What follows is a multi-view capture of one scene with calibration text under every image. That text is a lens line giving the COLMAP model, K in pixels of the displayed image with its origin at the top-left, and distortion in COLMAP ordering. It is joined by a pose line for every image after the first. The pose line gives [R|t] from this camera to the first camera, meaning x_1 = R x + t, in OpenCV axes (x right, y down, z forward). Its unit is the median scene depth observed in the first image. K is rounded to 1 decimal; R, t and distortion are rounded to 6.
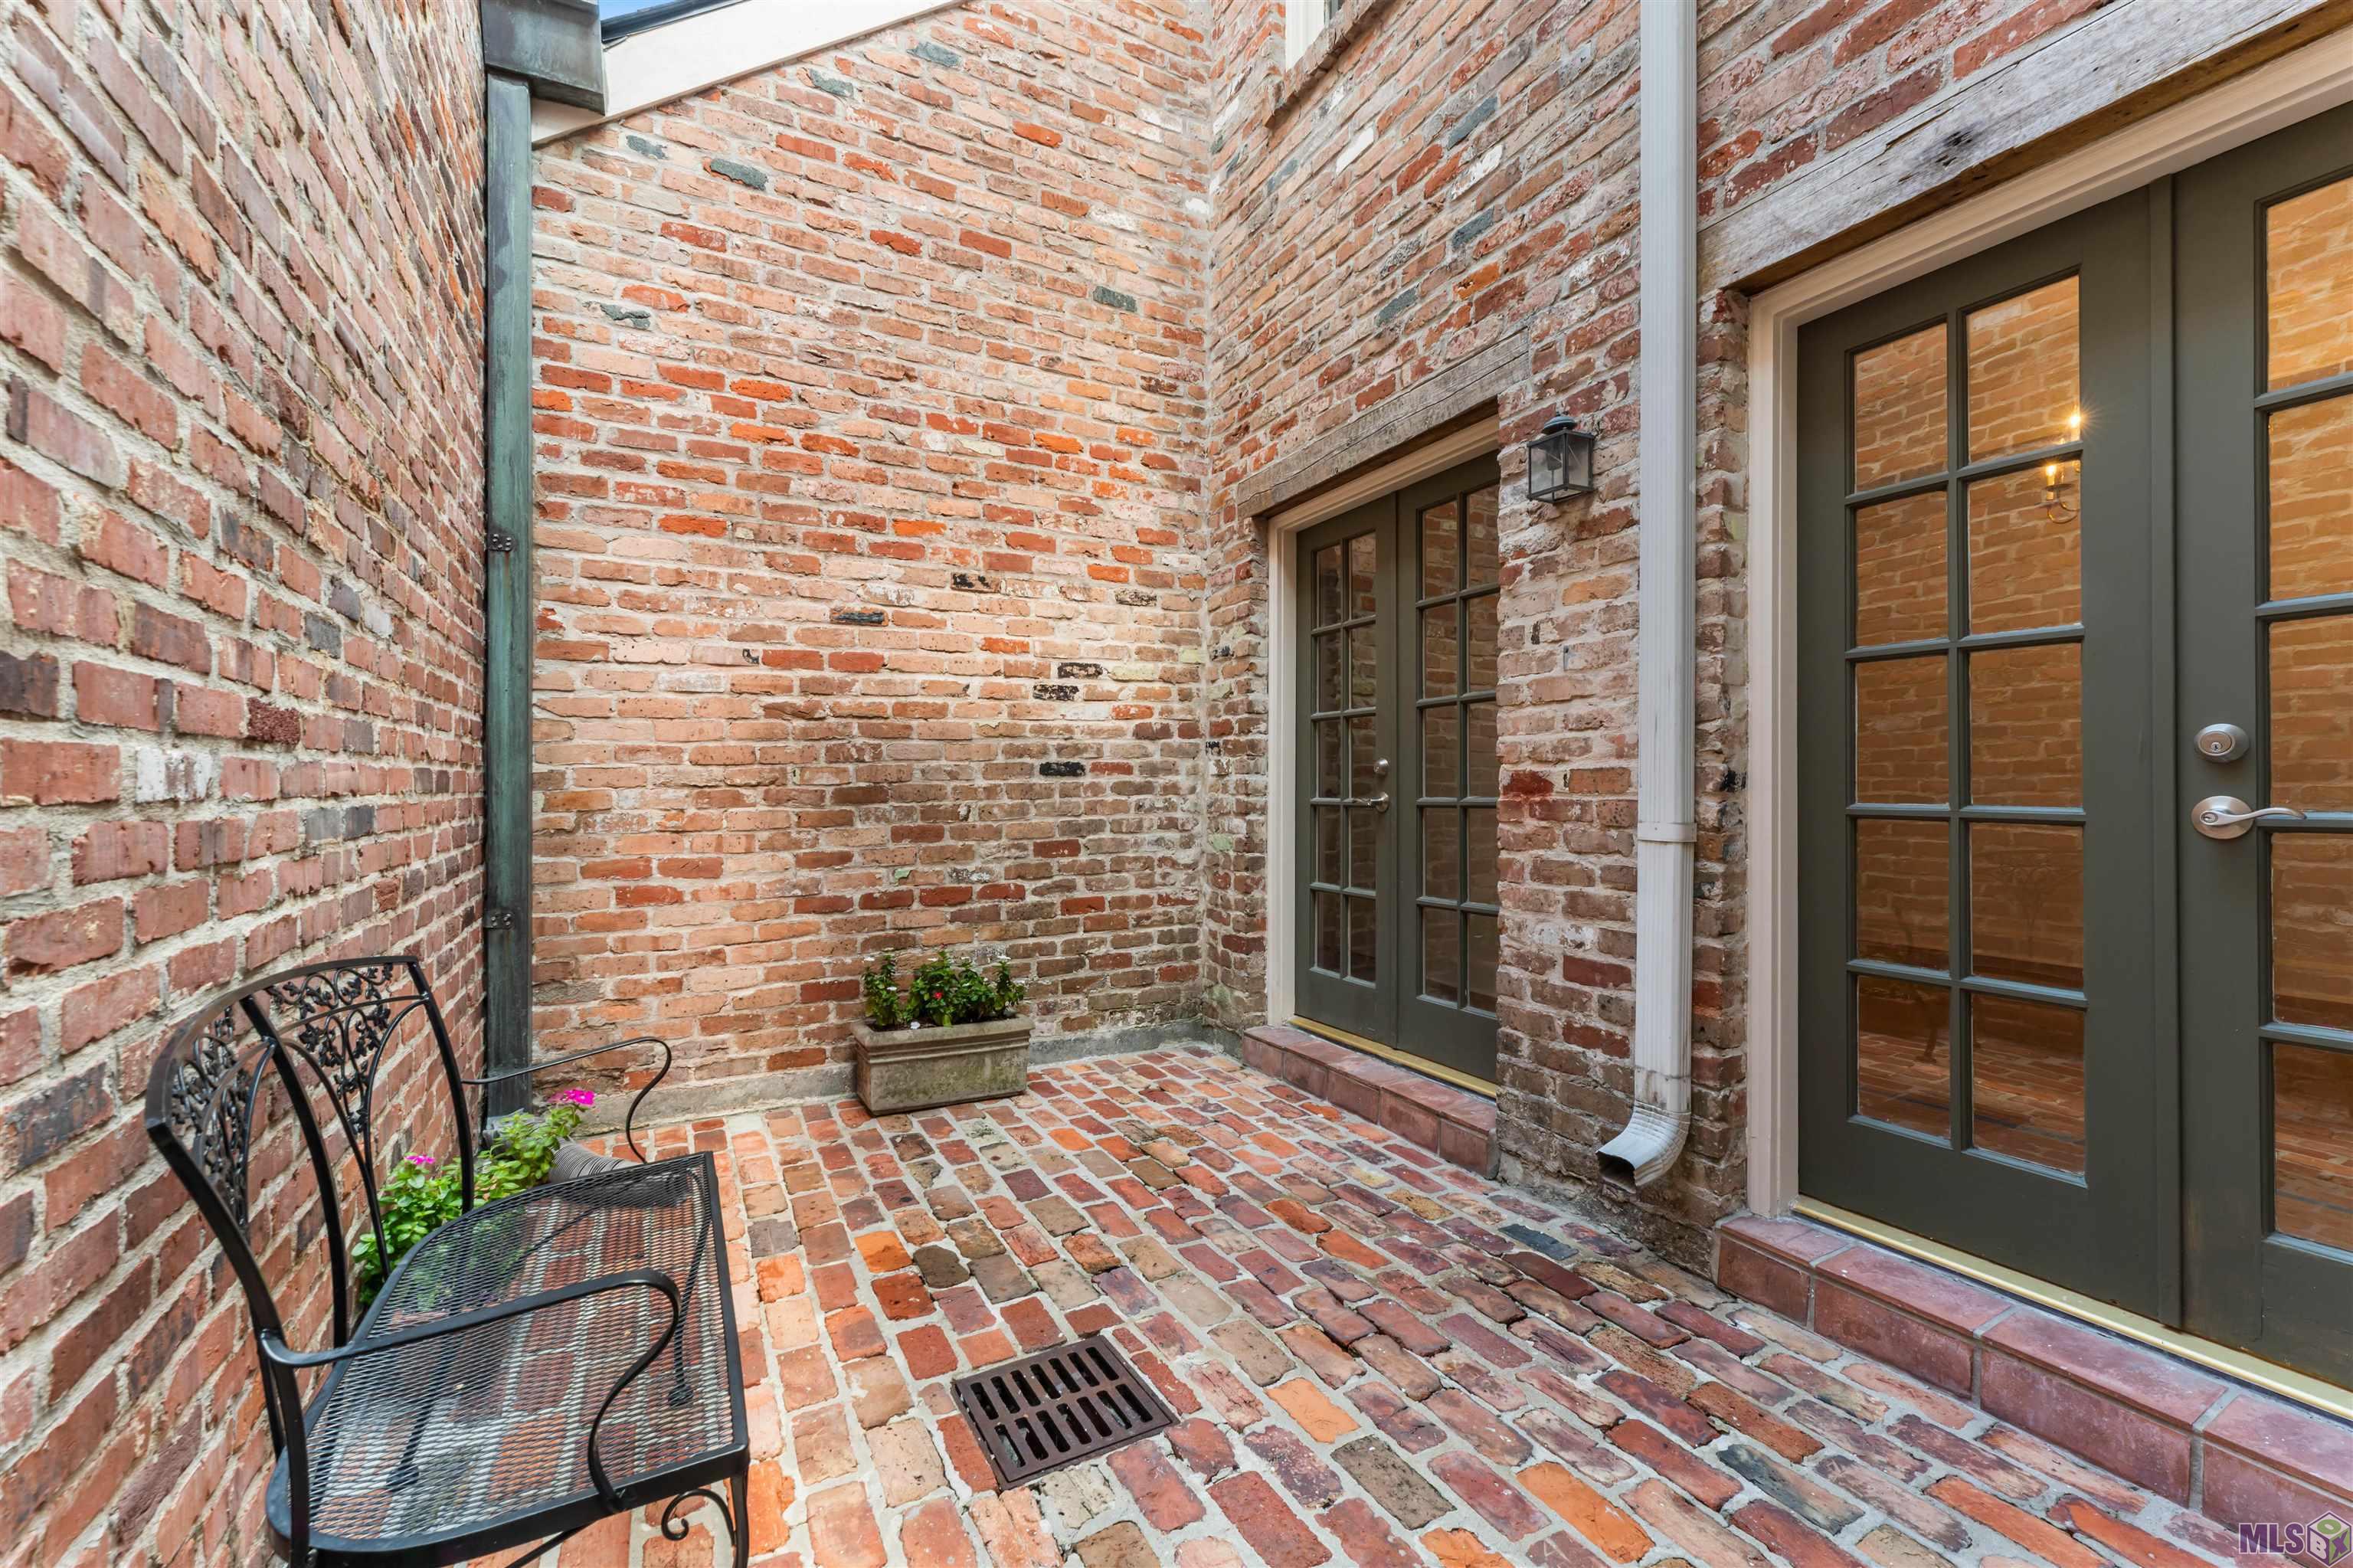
lens RADIAL K [[952.4, 0, 1162.6], [0, 952.4, 783.2], [0, 0, 1]] dist [0.003379, 0.000192]
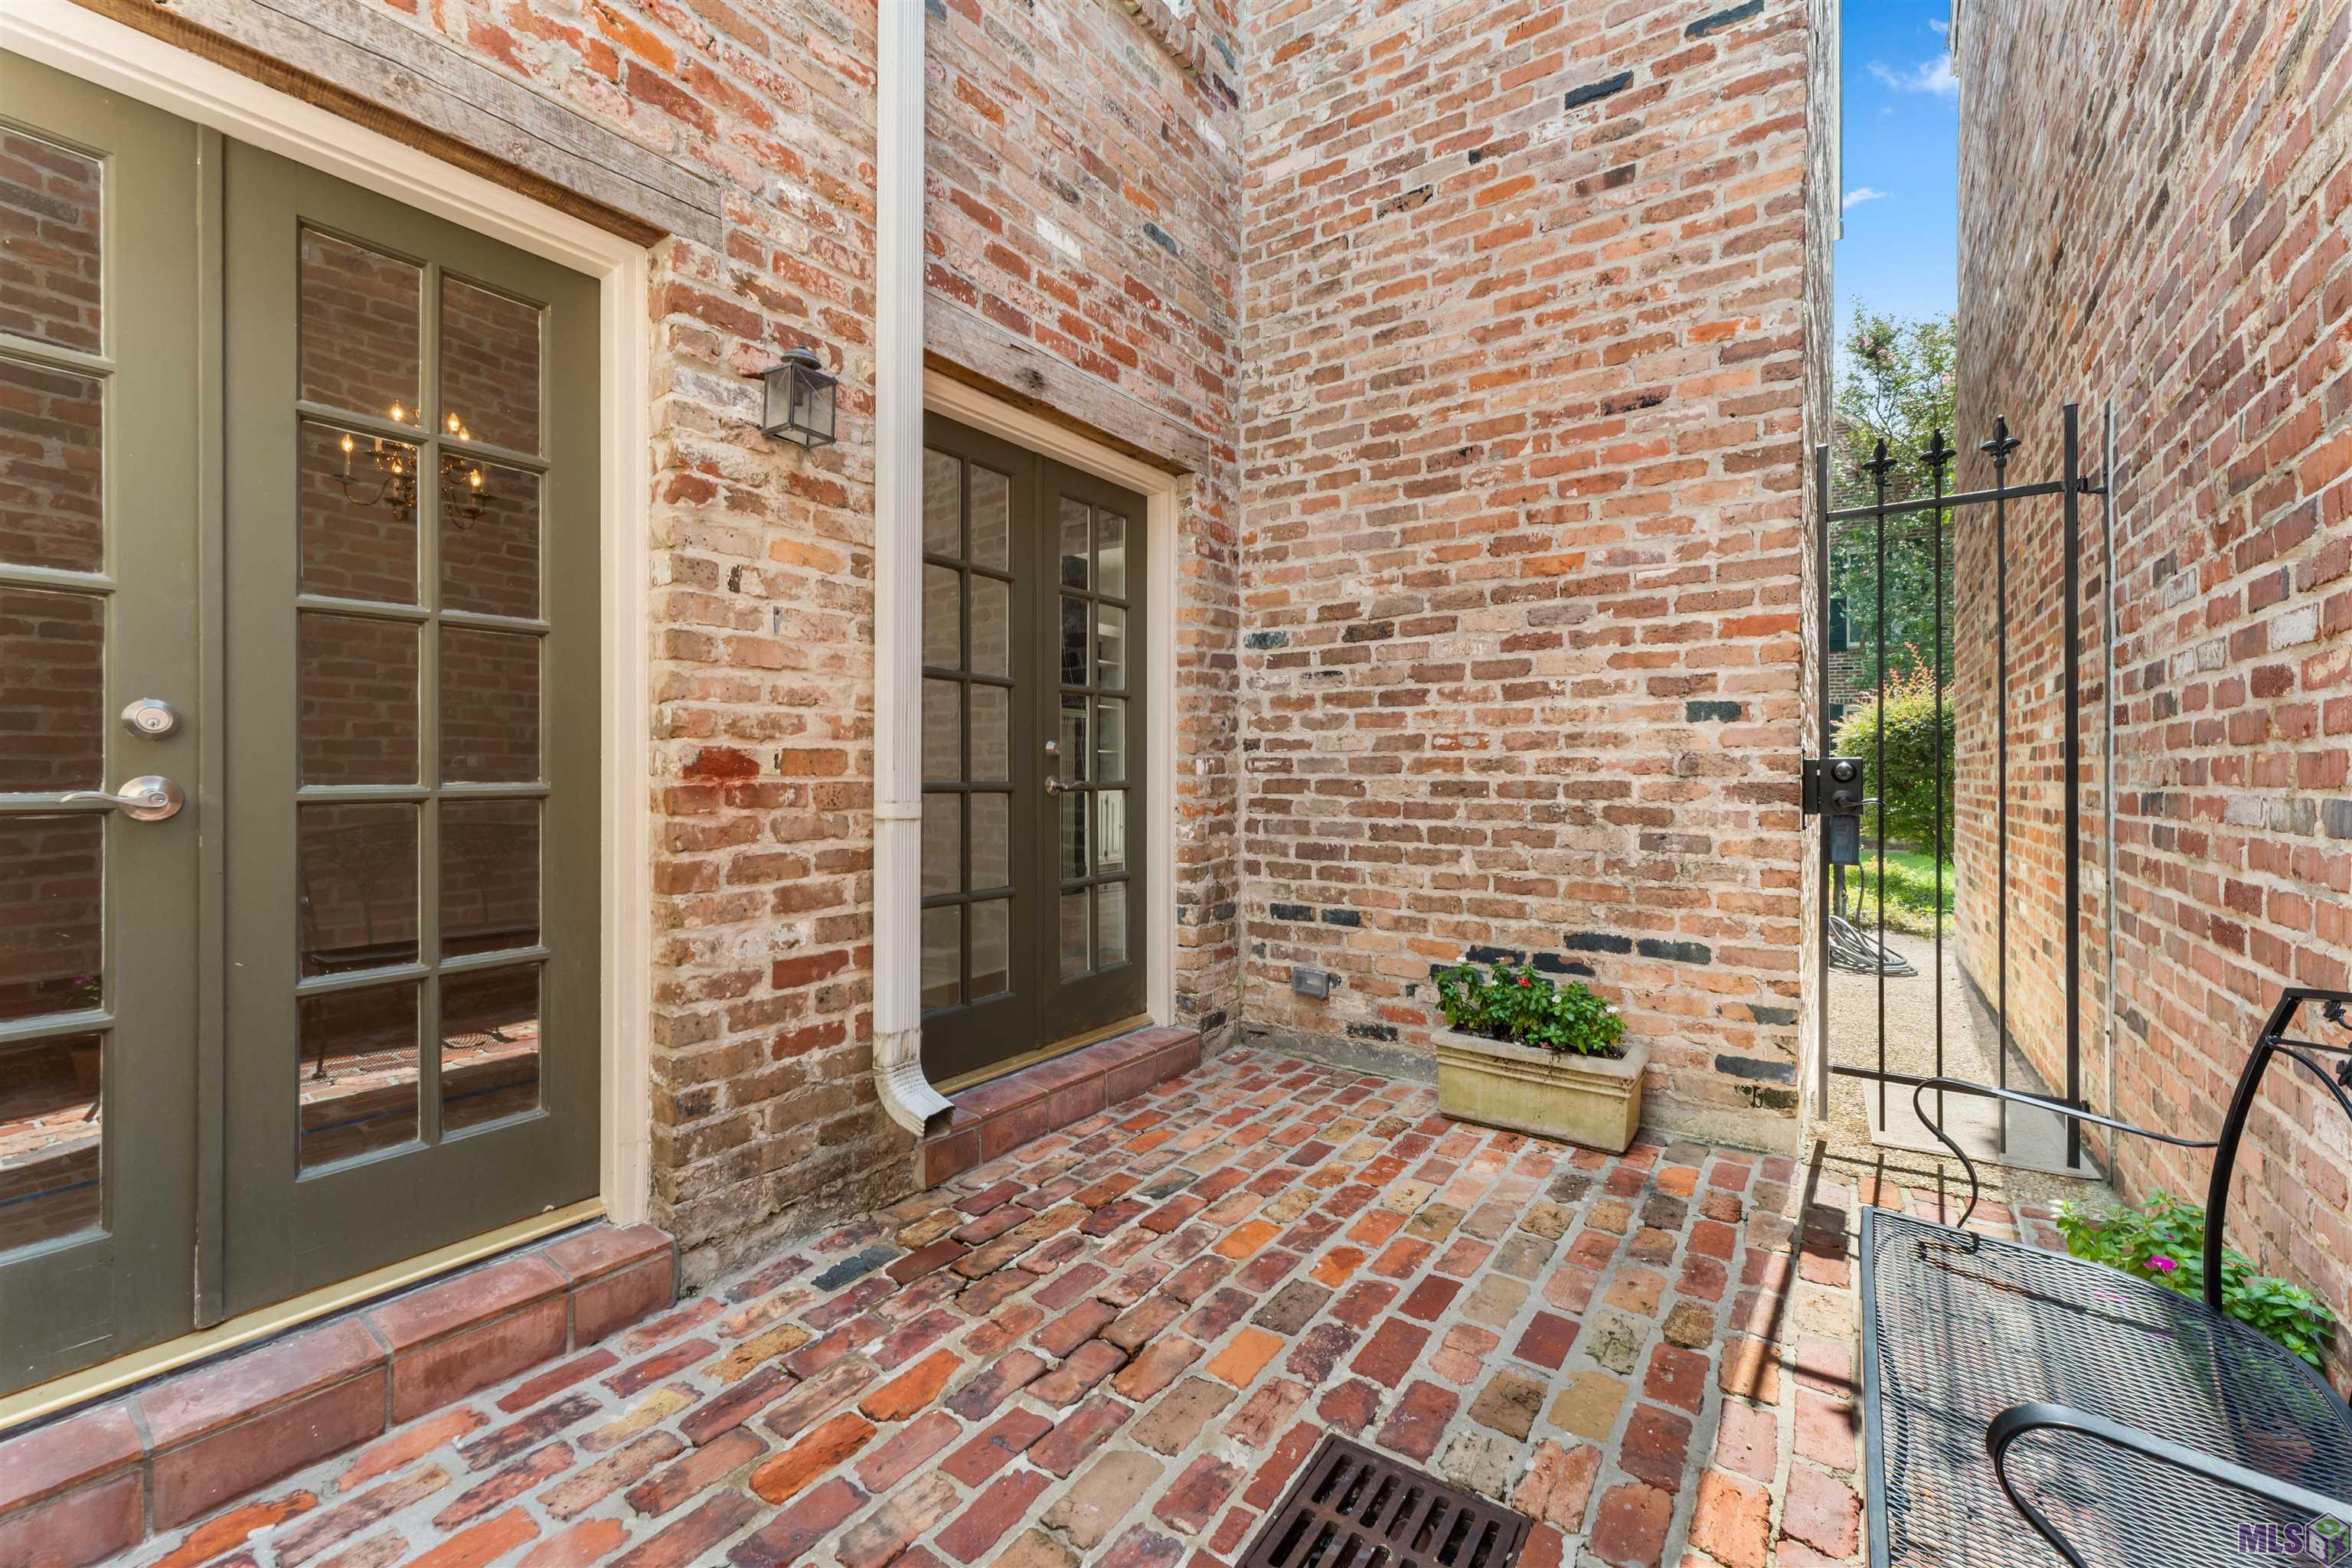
lens RADIAL K [[952.0, 0, 1168.4], [0, 952.0, 771.7], [0, 0, 1]] dist [0.003379, 0.000192]
pose [[-0.448664, -0.001268, 0.893699, -0.530959], [-0.008324, 0.999962, -0.002761, 0.006640], [-0.893662, -0.008678, -0.448658, 1.099150]]
